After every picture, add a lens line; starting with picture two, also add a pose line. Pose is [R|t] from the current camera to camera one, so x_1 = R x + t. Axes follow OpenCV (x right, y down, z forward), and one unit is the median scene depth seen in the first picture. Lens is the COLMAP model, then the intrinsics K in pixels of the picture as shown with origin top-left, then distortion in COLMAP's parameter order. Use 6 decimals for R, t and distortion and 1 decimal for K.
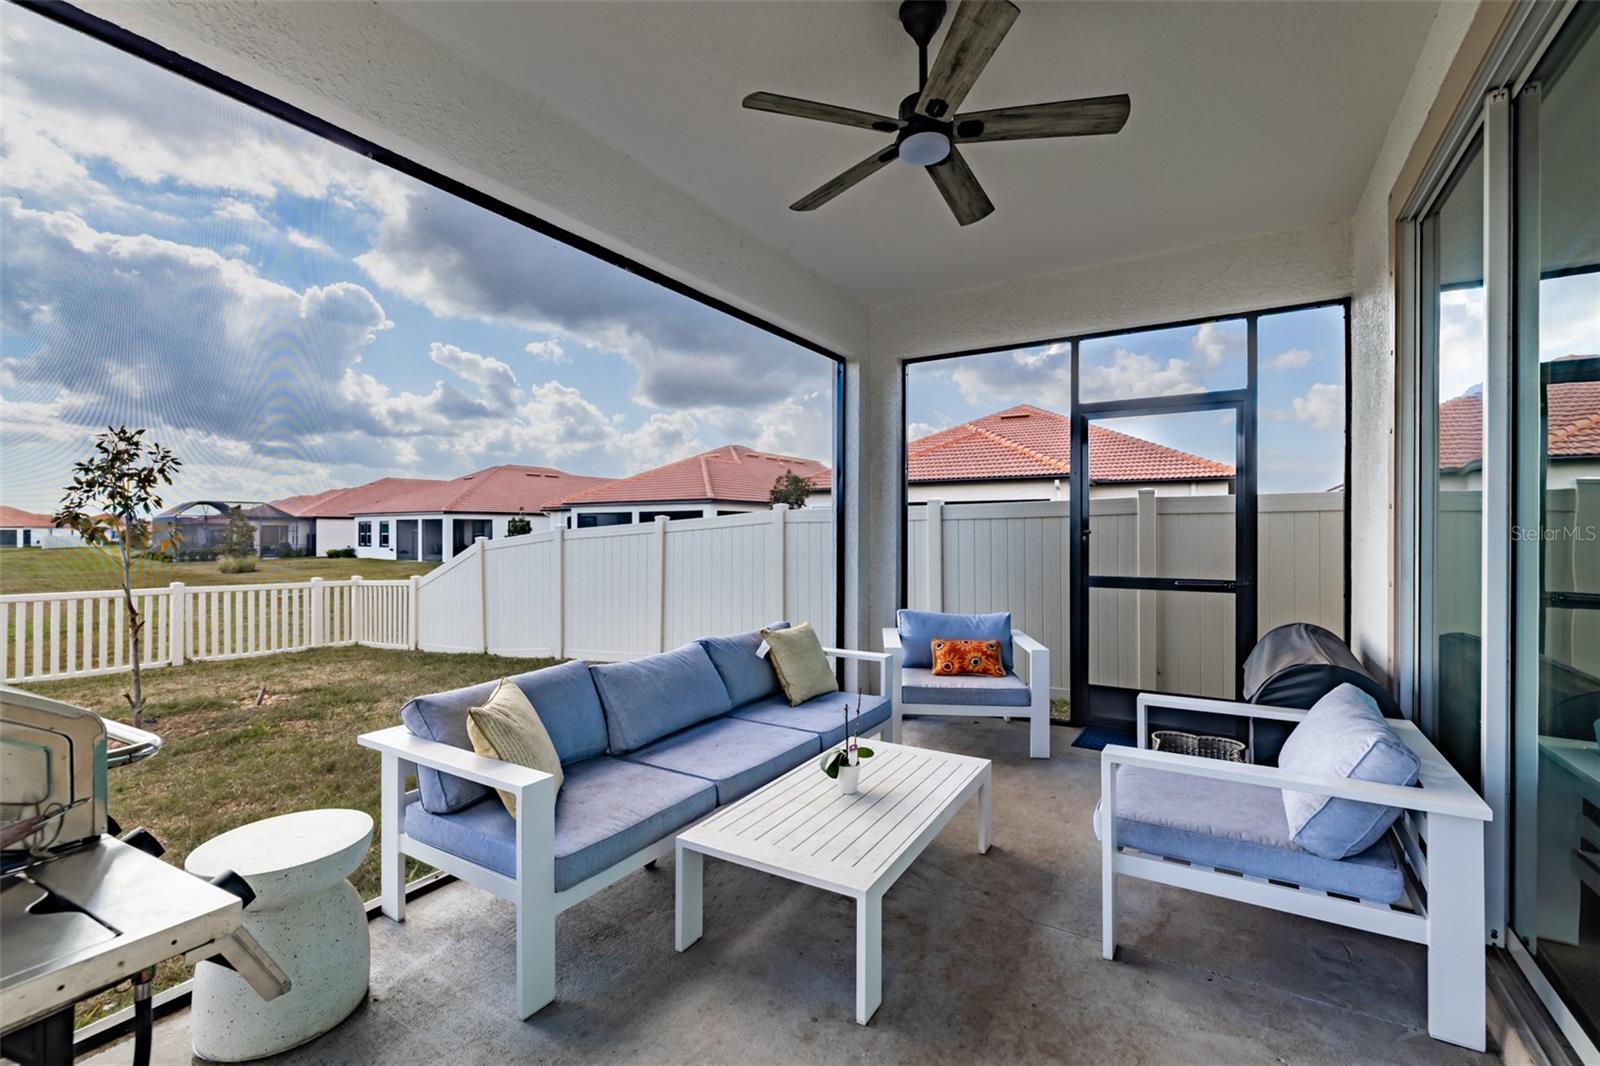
lens RADIAL K [[682.3, 0, 813.2], [0, 682.3, 530.7], [0, 0, 1]] dist [0.005091, -0.001462]
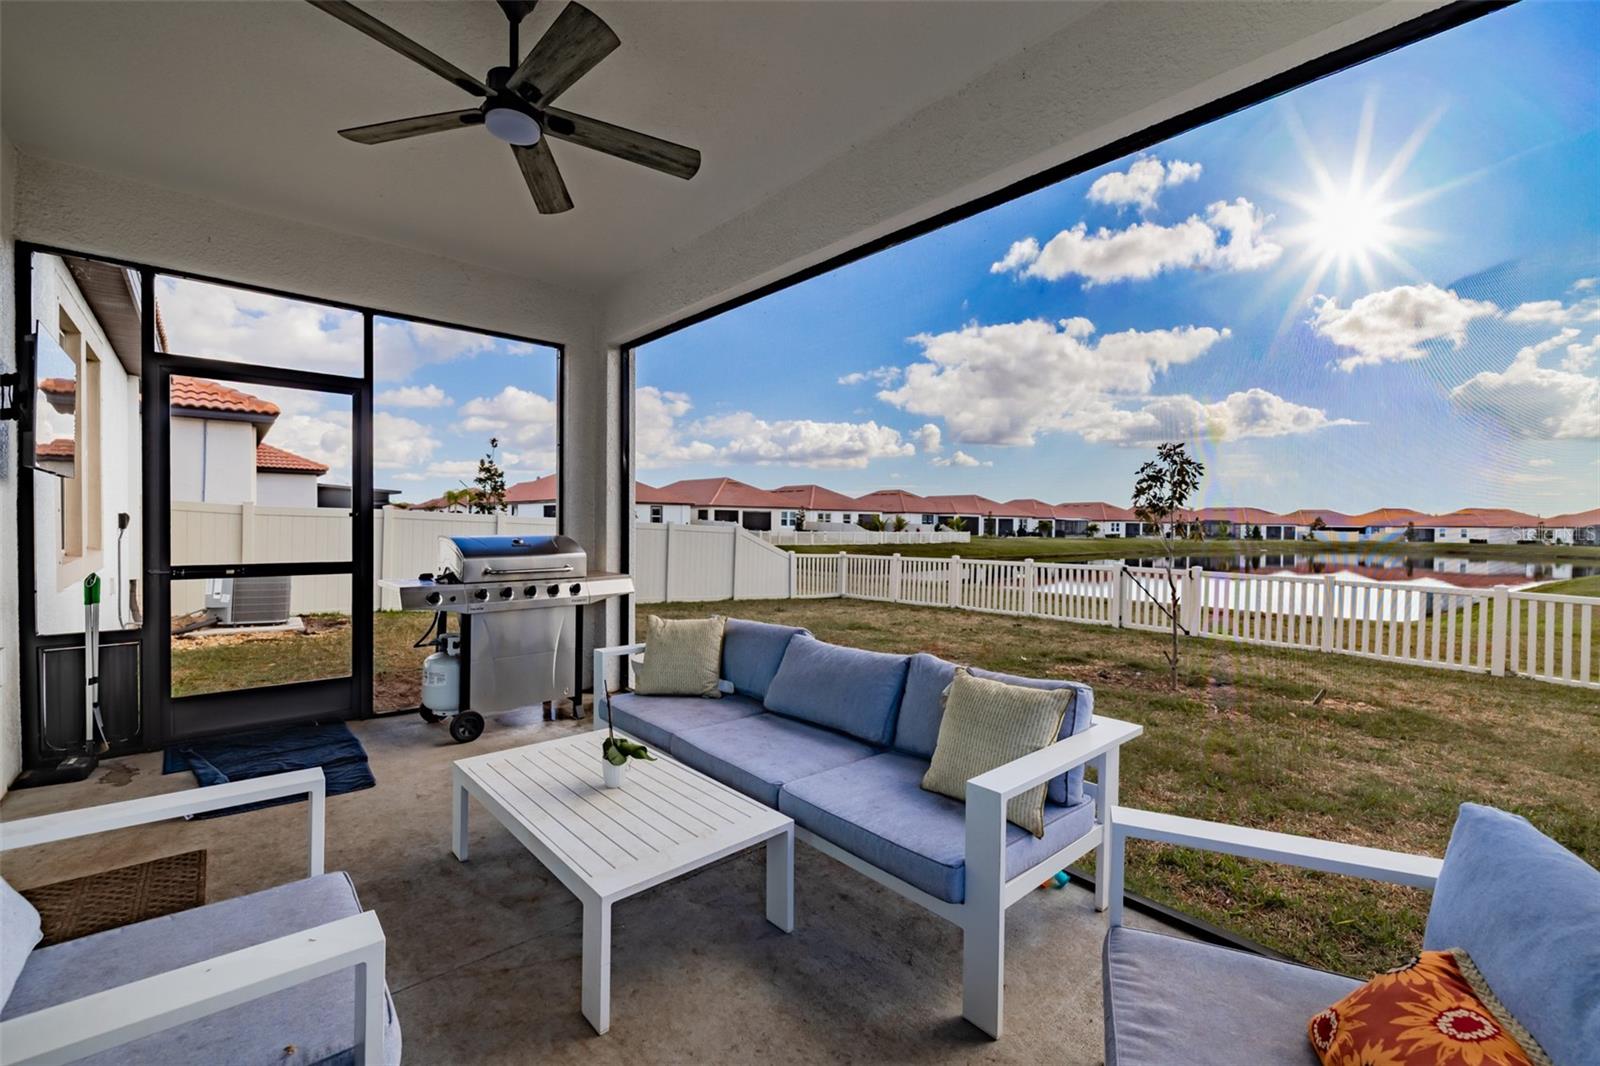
lens RADIAL K [[682.3, 0, 795.6], [0, 682.3, 533.9], [0, 0, 1]] dist [0.005091, -0.001462]
pose [[-0.303403, 0.009845, -0.952811, 0.791819], [-0.007524, 0.999891, 0.012727, 0.010392], [0.952833, 0.011031, -0.303296, 1.363621]]
